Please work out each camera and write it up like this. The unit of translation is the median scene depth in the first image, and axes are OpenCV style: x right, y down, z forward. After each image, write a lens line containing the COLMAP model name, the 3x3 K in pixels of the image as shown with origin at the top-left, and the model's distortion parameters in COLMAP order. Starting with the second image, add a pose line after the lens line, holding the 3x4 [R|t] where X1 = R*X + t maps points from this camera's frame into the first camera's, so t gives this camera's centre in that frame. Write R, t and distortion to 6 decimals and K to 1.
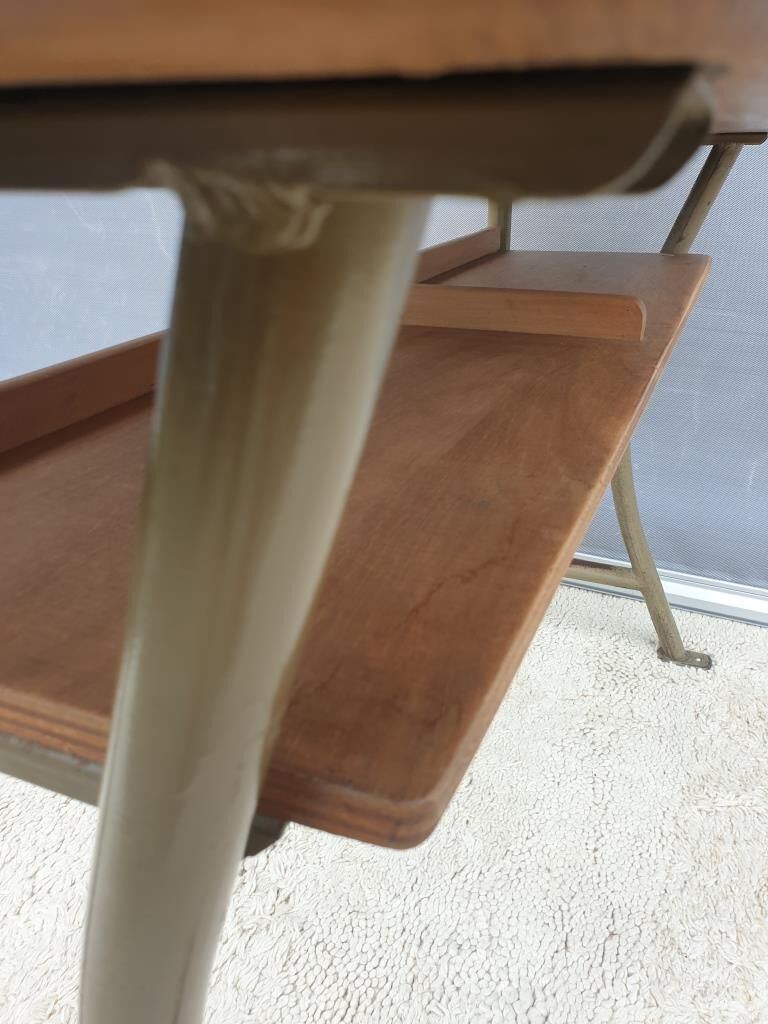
lens RADIAL K [[800.7, 0, 391.3], [0, 800.7, 523.8], [0, 0, 1]] dist [-0.015558, 0.046962]
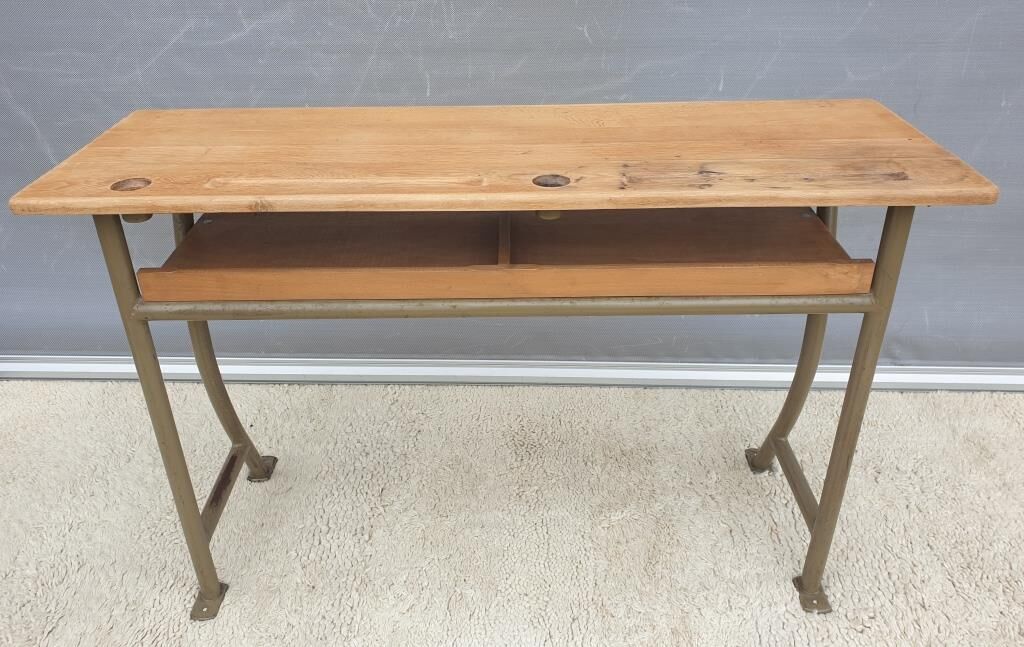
lens RADIAL K [[818.0, 0, 502.2], [0, 818.0, 312.4], [0, 0, 1]] dist [-0.007402, 0.032789]
pose [[0.922258, -0.195003, 0.333788, -0.273316], [0.172076, 0.980273, 0.097240, -0.269680], [-0.346166, -0.032243, 0.937619, -0.459680]]
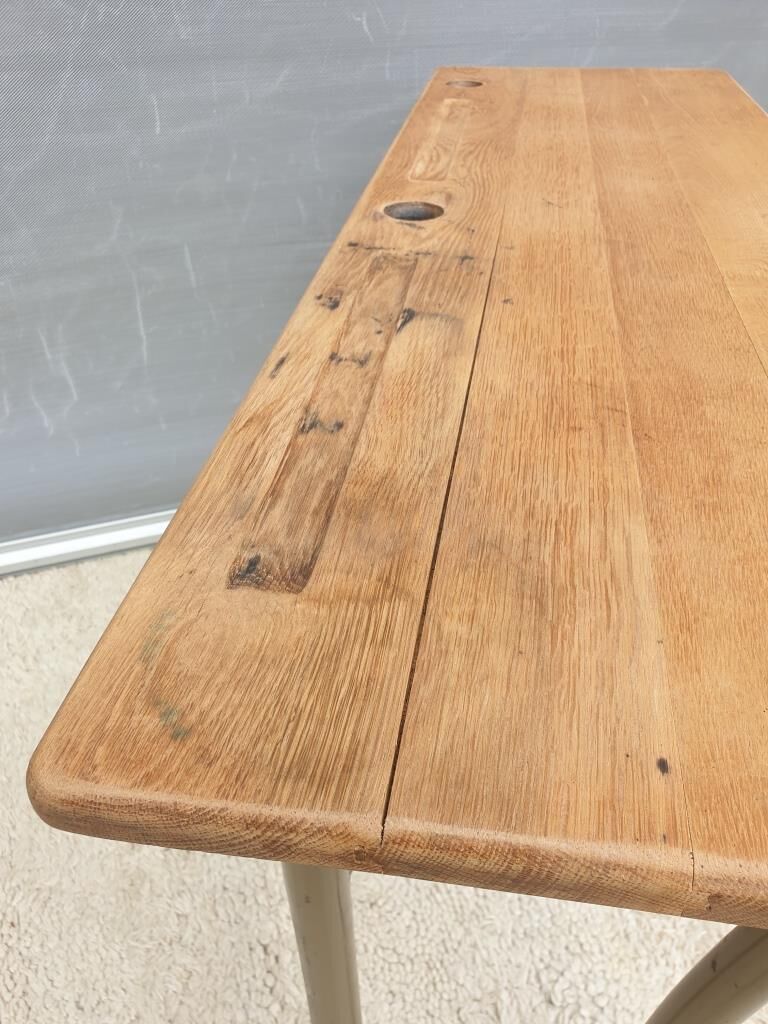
lens RADIAL K [[805.3, 0, 384.8], [0, 805.3, 520.1], [0, 0, 1]] dist [0.003389, 0.007260]
pose [[0.713022, -0.424032, 0.558387, -0.426992], [0.290076, 0.903447, 0.315658, -0.352646], [-0.638322, -0.063097, 0.767179, 0.141939]]
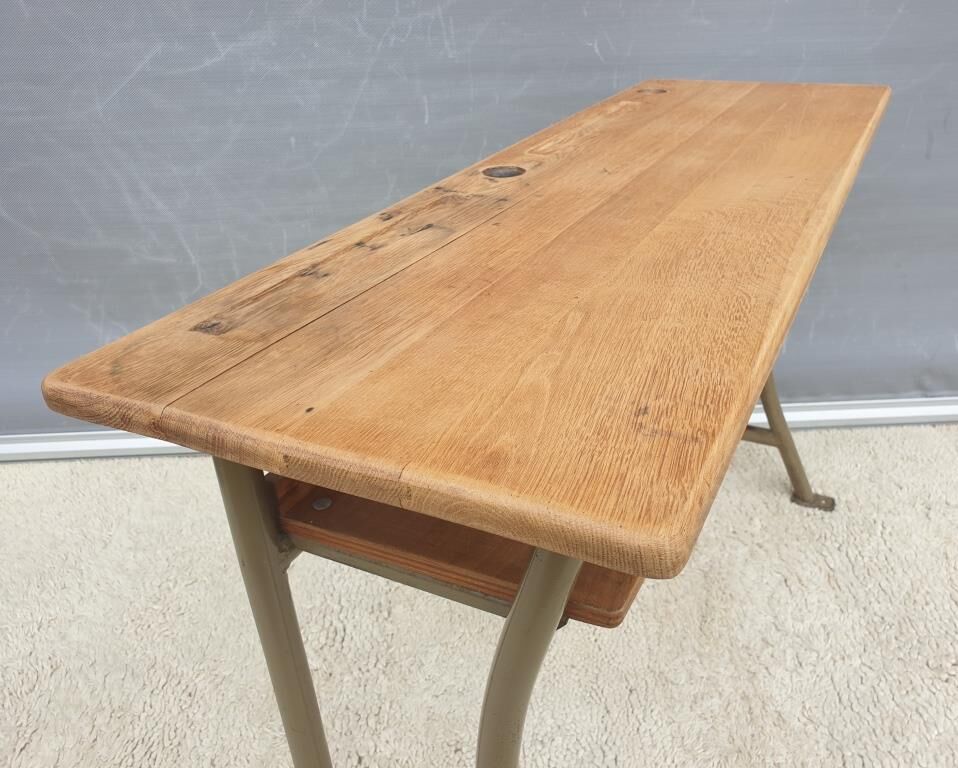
lens RADIAL K [[809.4, 0, 518.5], [0, 809.4, 374.0], [0, 0, 1]] dist [-0.056076, 0.108190]
pose [[0.888963, -0.232889, 0.394344, -0.322388], [0.214267, 0.972498, 0.091312, -0.206580], [-0.404764, 0.003322, 0.914415, -0.233998]]
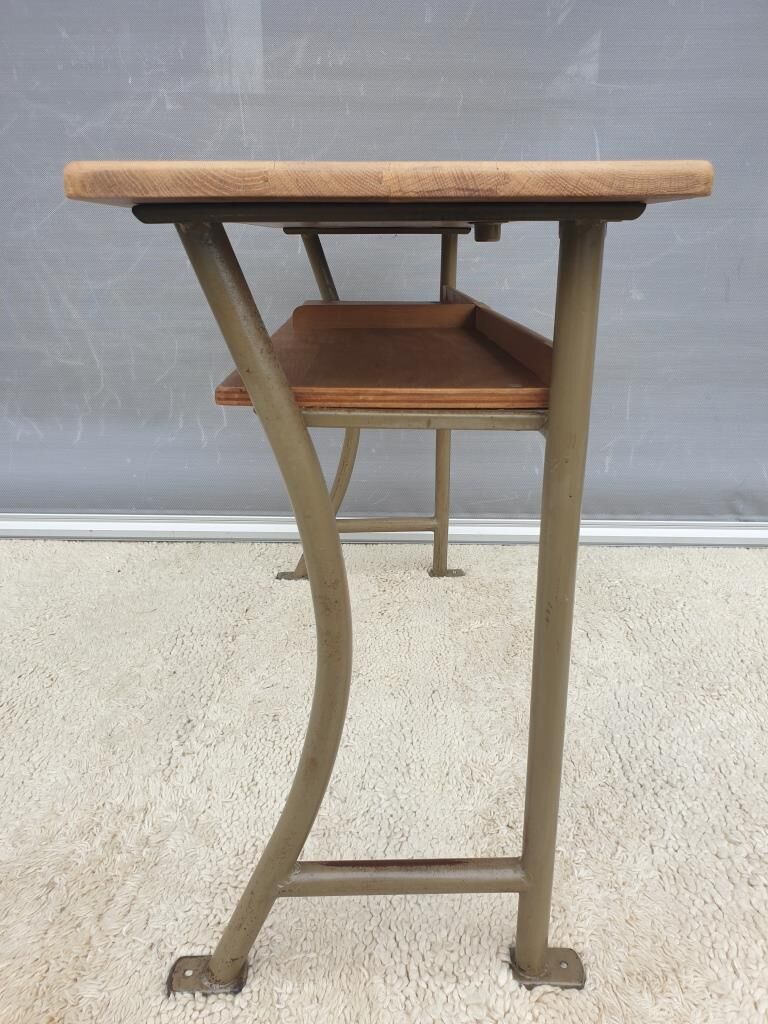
lens RADIAL K [[800.7, 0, 391.3], [0, 800.7, 523.8], [0, 0, 1]] dist [-0.015558, 0.046962]
pose [[0.913166, -0.130546, 0.386117, -0.364851], [0.167969, 0.983669, -0.064668, 0.245688], [-0.371369, 0.123908, 0.920180, -0.481670]]
